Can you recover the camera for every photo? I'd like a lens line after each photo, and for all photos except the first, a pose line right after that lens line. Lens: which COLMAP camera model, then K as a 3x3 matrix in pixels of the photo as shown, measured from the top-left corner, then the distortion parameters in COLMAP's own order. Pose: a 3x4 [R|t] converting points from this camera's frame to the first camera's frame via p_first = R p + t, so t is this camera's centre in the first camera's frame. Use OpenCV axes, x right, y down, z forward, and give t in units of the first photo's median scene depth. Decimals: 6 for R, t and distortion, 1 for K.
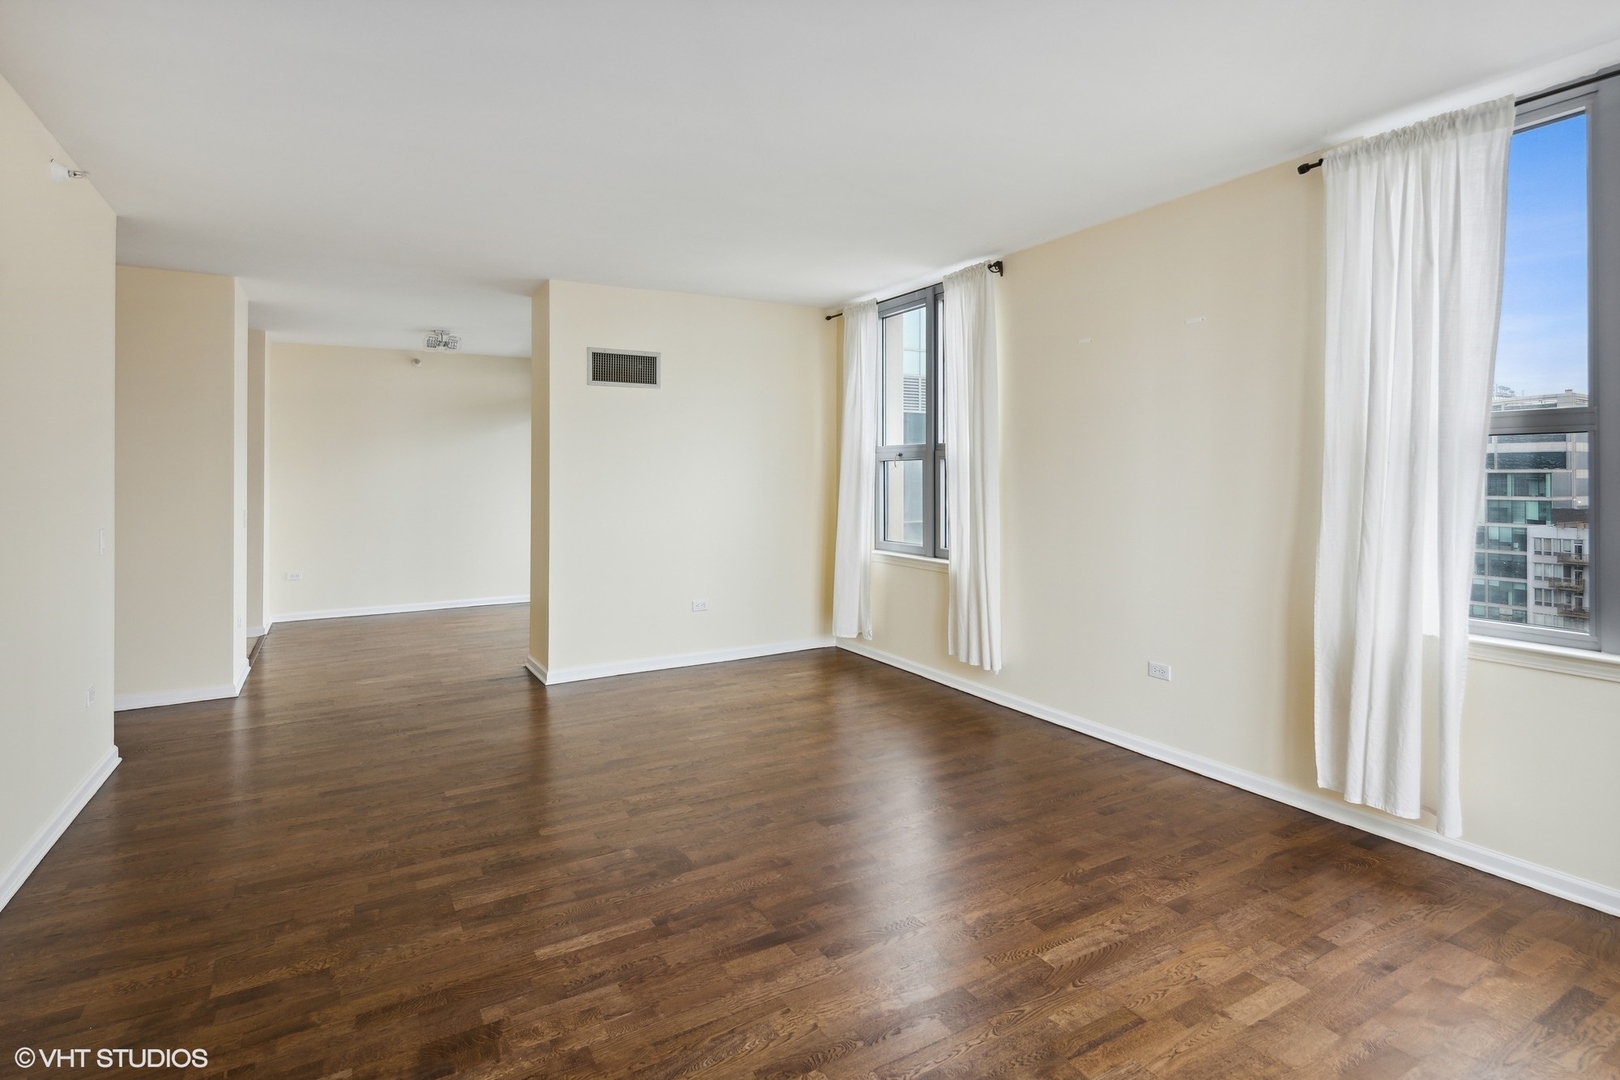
lens RADIAL K [[791.6, 0, 803.7], [0, 791.6, 477.4], [0, 0, 1]] dist [0.001364, -0.000327]
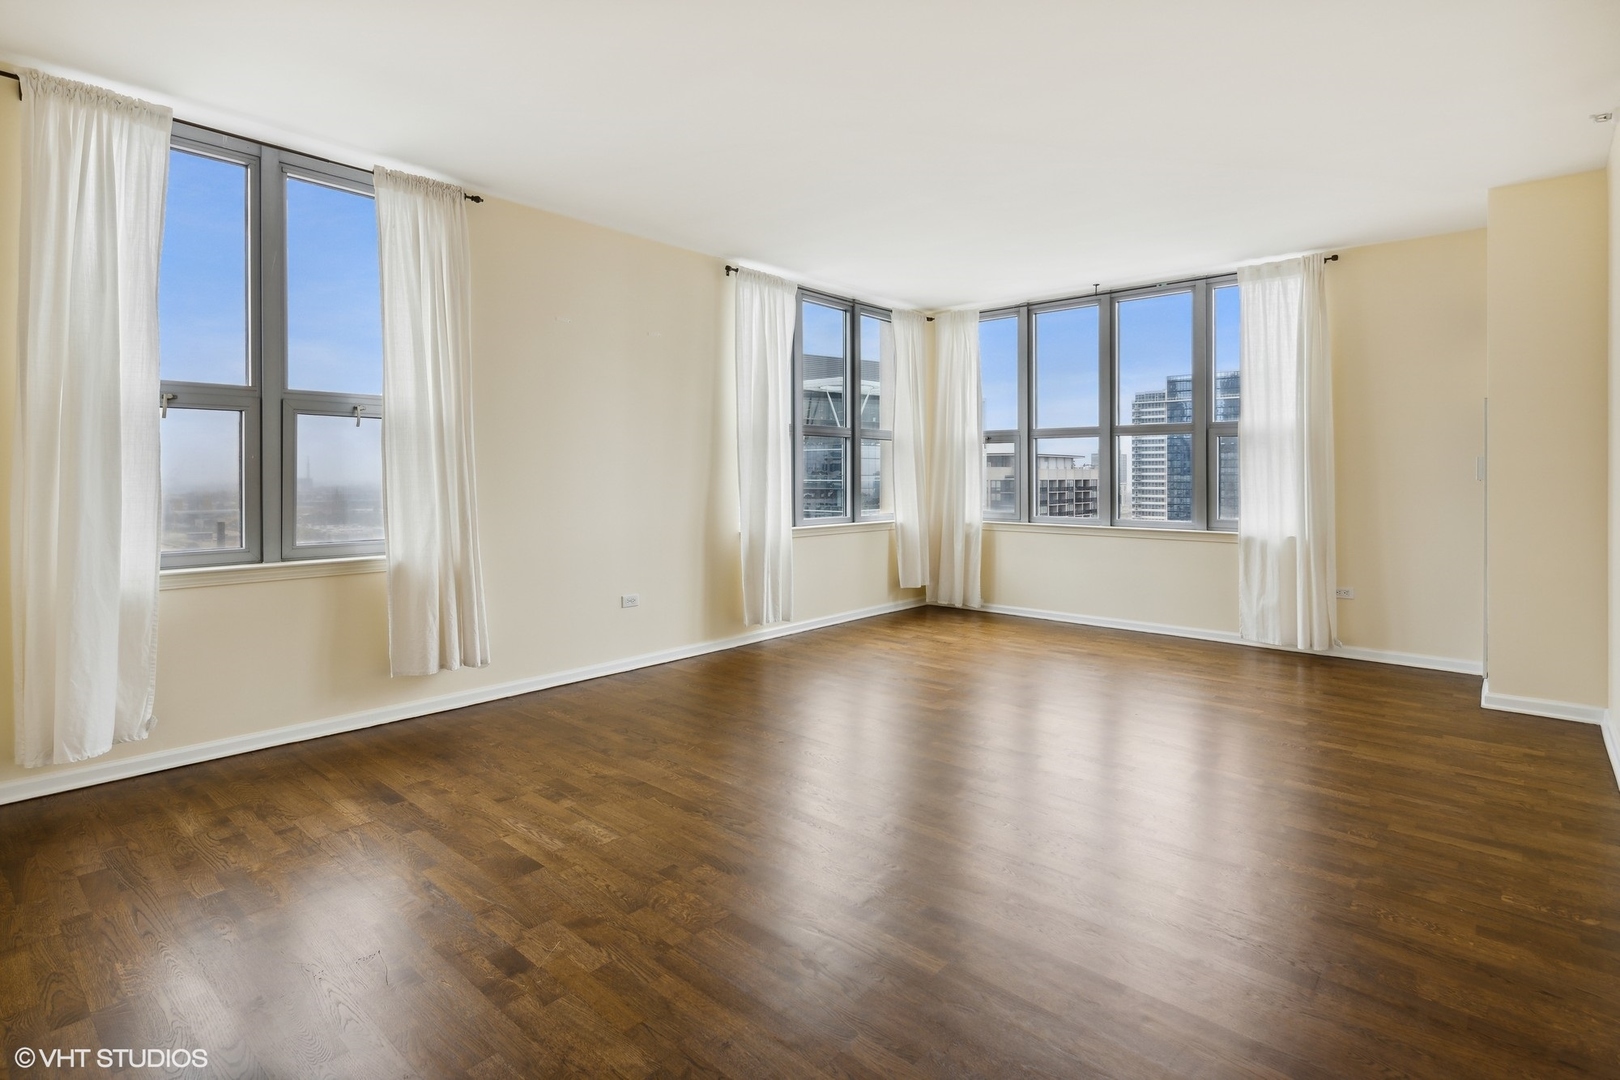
lens RADIAL K [[791.6, 0, 803.7], [0, 791.6, 477.4], [0, 0, 1]] dist [0.001364, -0.000327]
pose [[-0.309509, 0.001449, 0.950895, -0.632013], [0.001256, 0.999999, -0.001116, 0.034761], [-0.950896, 0.000849, -0.309510, 0.839725]]
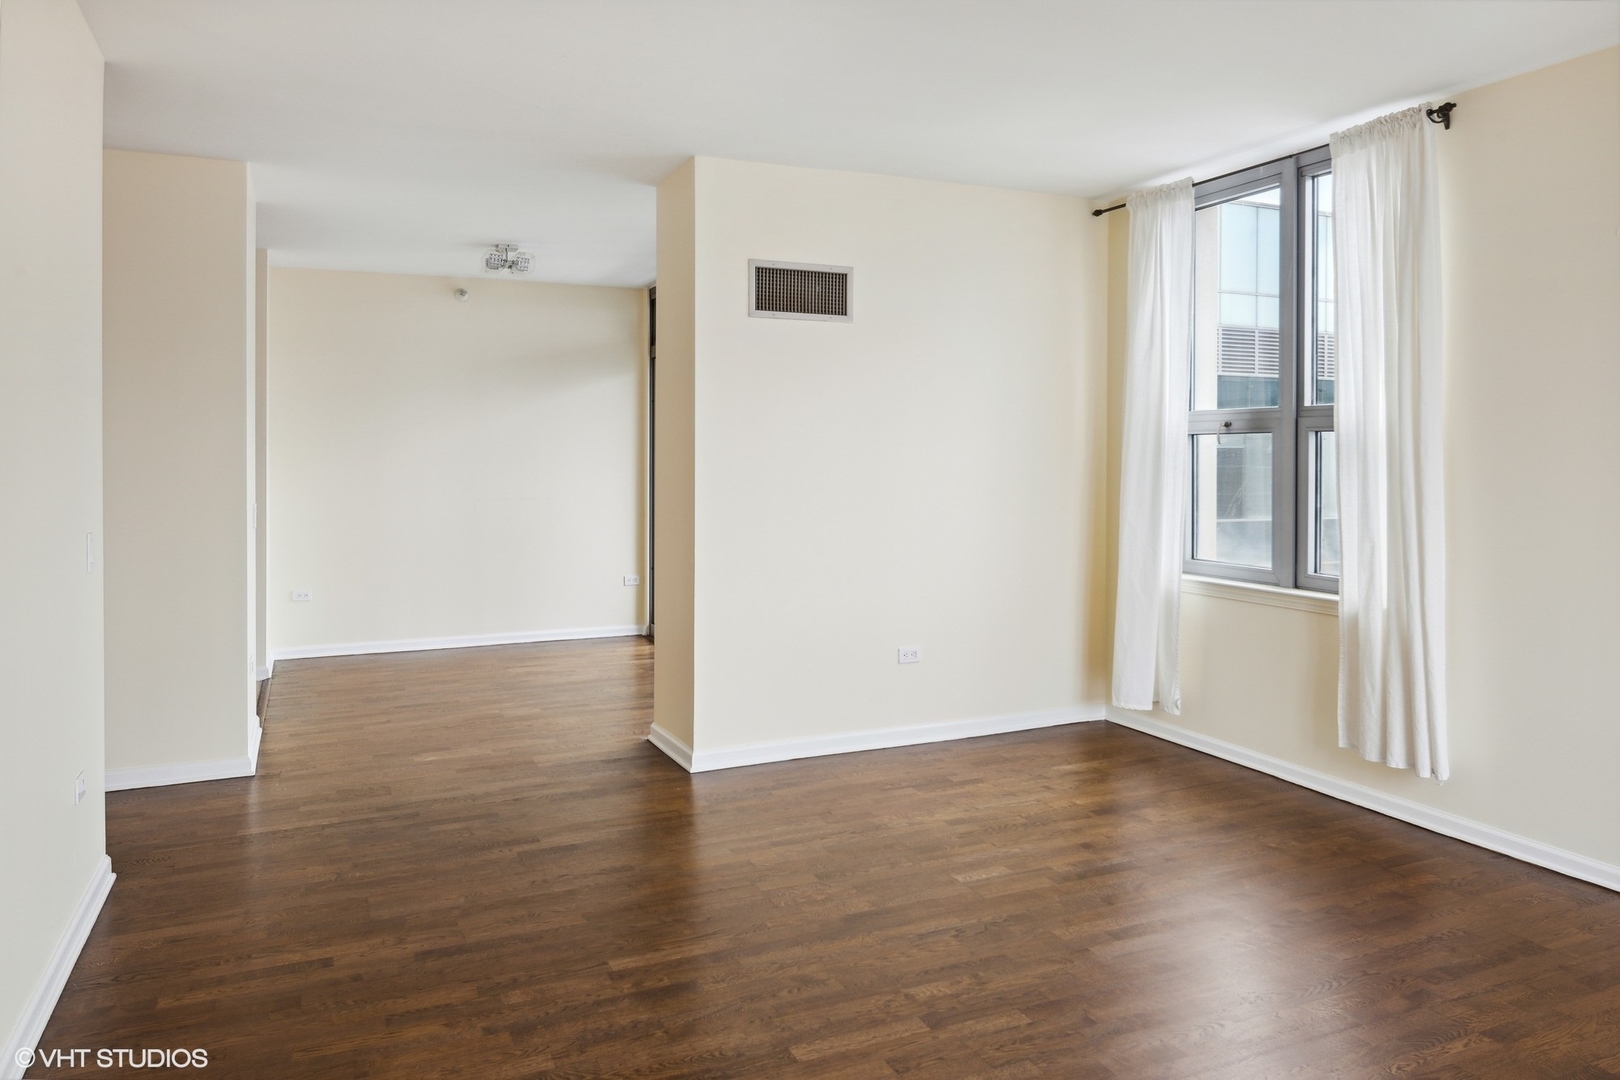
lens RADIAL K [[1087.5, 0, 808.1], [0, 1087.5, 474.6], [0, 0, 1]] dist [-0.010327, 0.000648]
pose [[0.995027, 0.005894, -0.099428, -0.142105], [-0.004544, 0.999894, 0.013800, 0.001006], [0.099499, -0.013280, 0.994949, 0.114353]]
